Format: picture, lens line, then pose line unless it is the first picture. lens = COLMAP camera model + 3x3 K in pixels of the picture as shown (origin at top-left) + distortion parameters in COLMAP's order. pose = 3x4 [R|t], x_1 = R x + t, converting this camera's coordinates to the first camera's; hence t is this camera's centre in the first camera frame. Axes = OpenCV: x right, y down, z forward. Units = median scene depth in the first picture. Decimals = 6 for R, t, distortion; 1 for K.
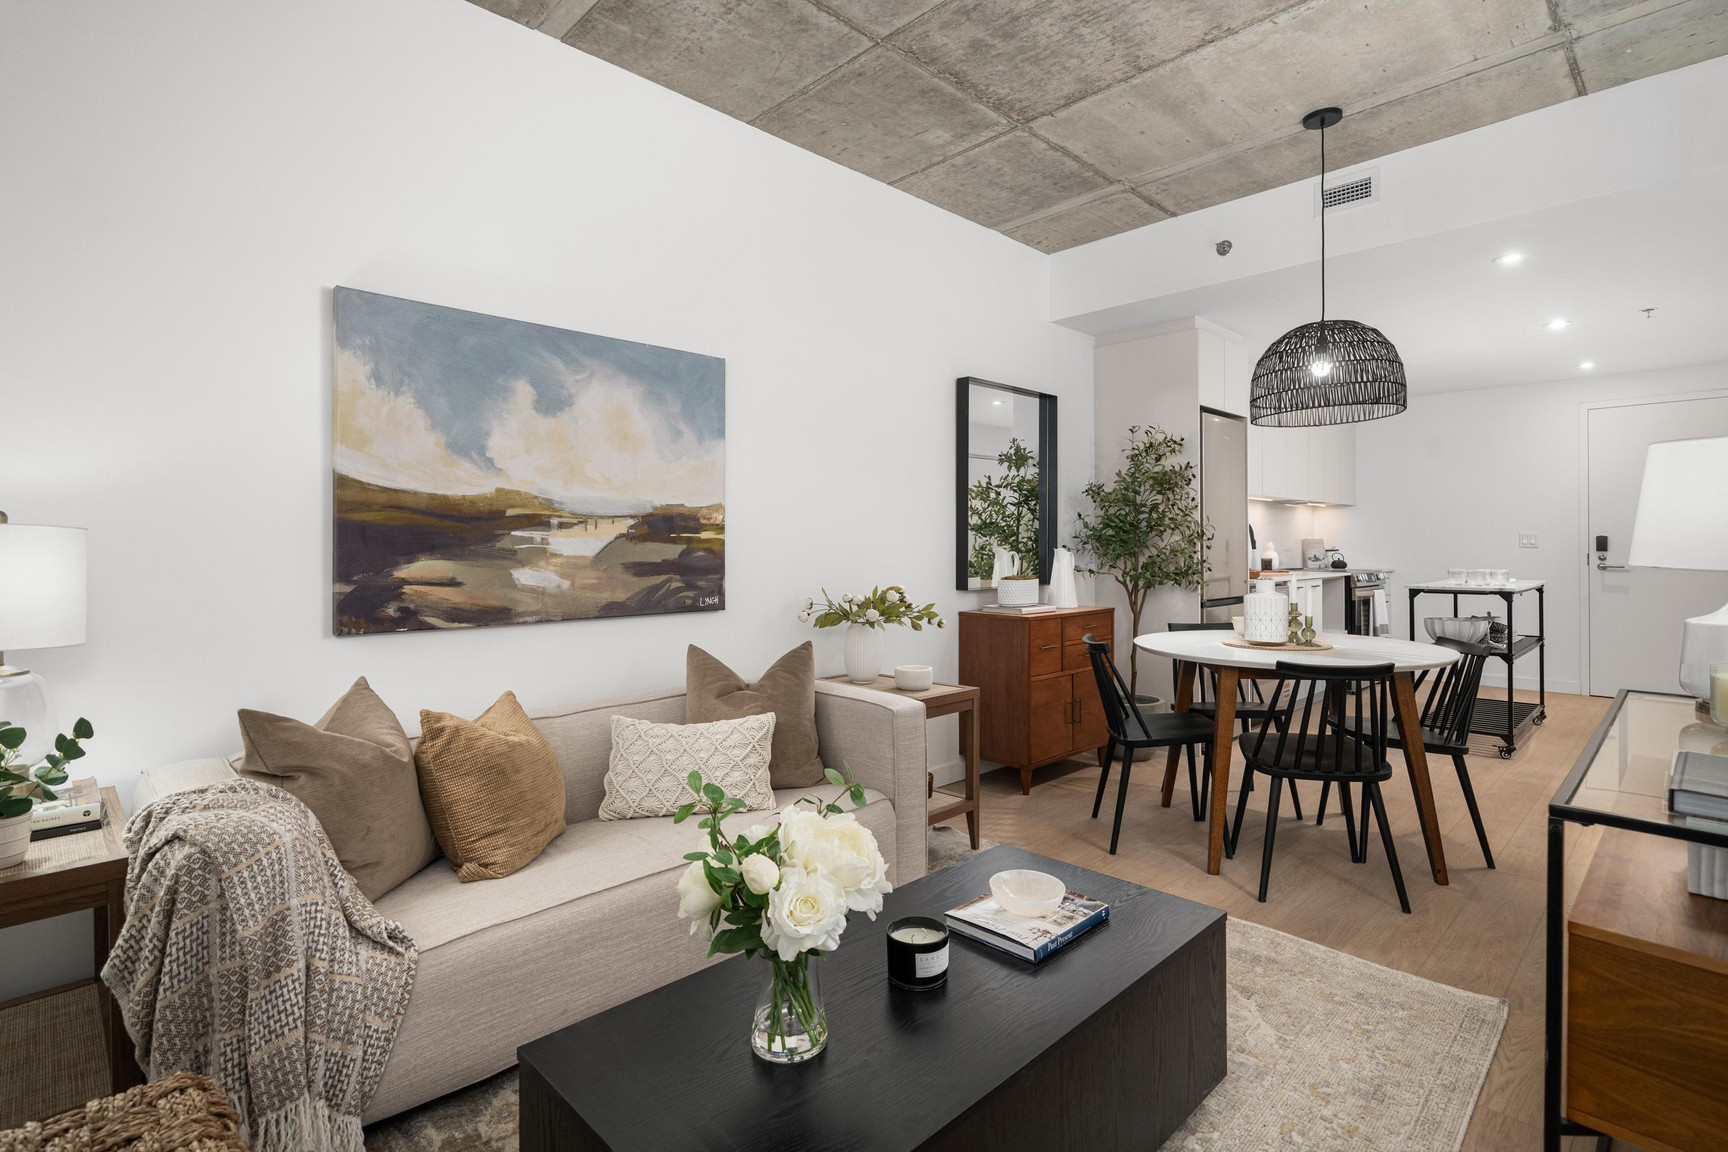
lens RADIAL K [[839.8, 0, 863.3], [0, 839.8, 546.1], [0, 0, 1]] dist [0.001376, 0.000014]
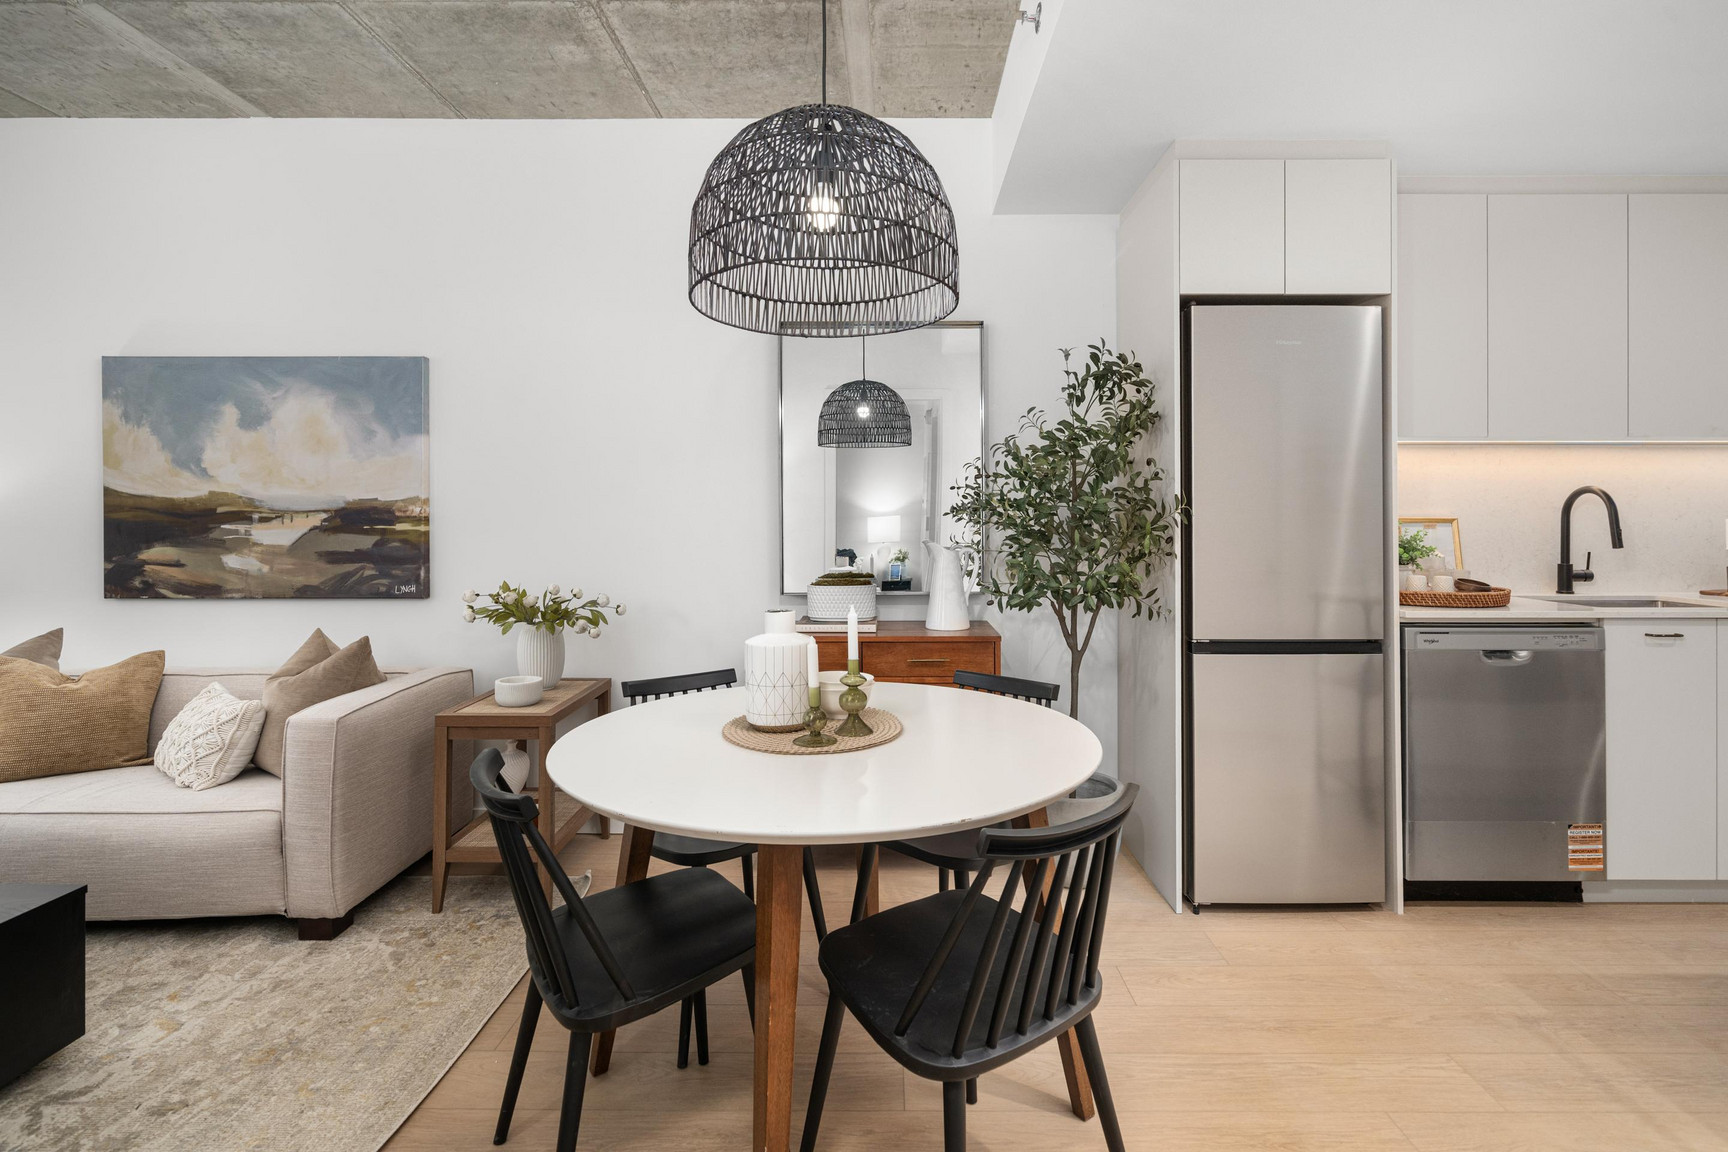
lens RADIAL K [[839.8, 0, 863.3], [0, 839.8, 546.1], [0, 0, 1]] dist [0.001376, 0.000014]
pose [[0.709503, 0.004623, -0.704687, 1.099803], [-0.003144, 0.999989, 0.003394, 0.006567], [0.704696, -0.000192, 0.709510, 0.746376]]
